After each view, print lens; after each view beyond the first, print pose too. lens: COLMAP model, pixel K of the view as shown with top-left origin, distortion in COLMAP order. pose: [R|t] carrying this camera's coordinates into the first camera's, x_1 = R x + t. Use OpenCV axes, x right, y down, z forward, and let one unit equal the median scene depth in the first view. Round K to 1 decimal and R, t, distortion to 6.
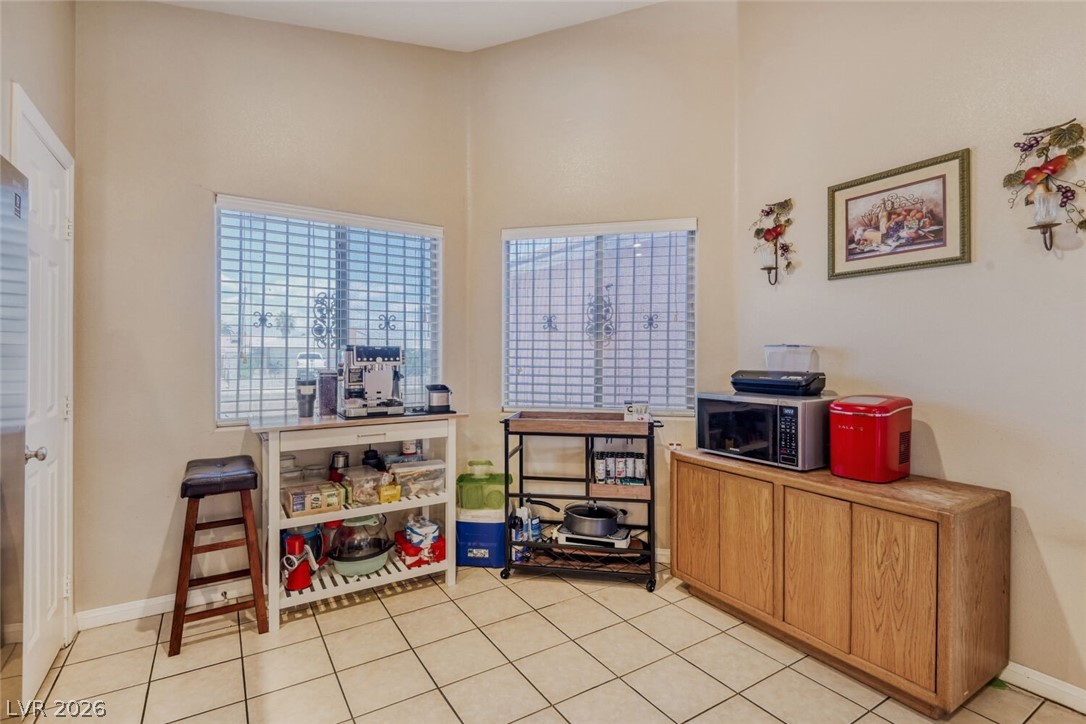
lens RADIAL K [[503.0, 0, 546.2], [0, 503.0, 353.4], [0, 0, 1]] dist [0.010022, -0.011101]
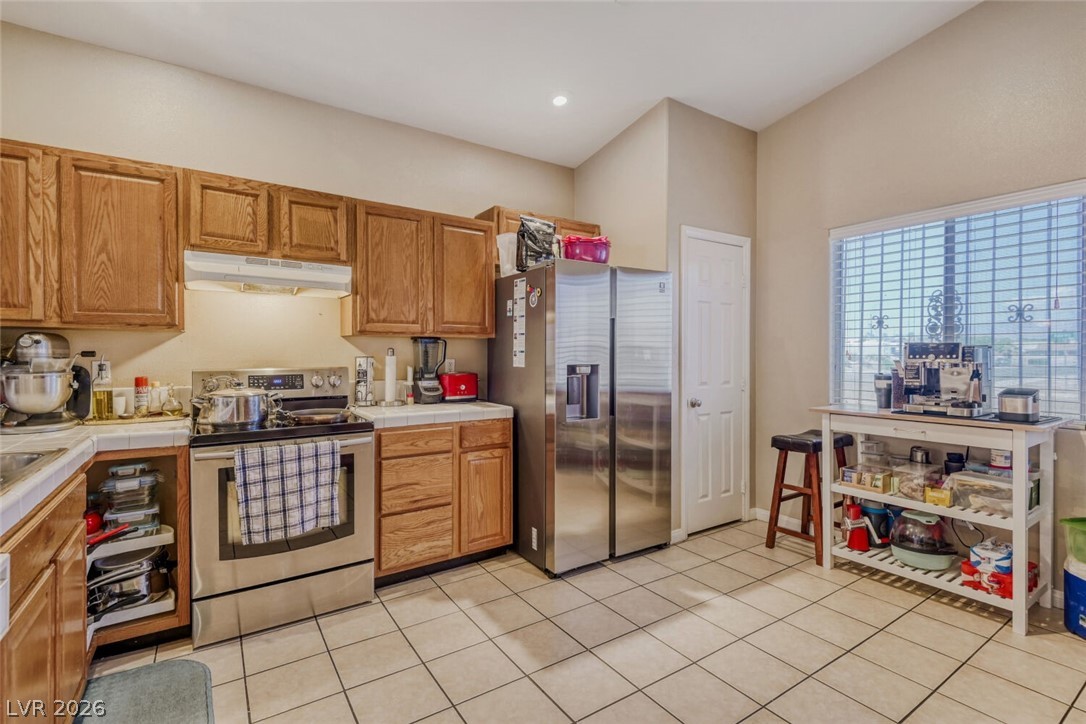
lens RADIAL K [[503.0, 0, 544.1], [0, 503.0, 362.3], [0, 0, 1]] dist [0.010022, -0.011101]
pose [[0.015323, 0.013077, -0.999797, 0.619740], [0.006395, 0.999893, 0.013176, 0.004827], [0.999862, -0.006595, 0.015238, 0.226471]]
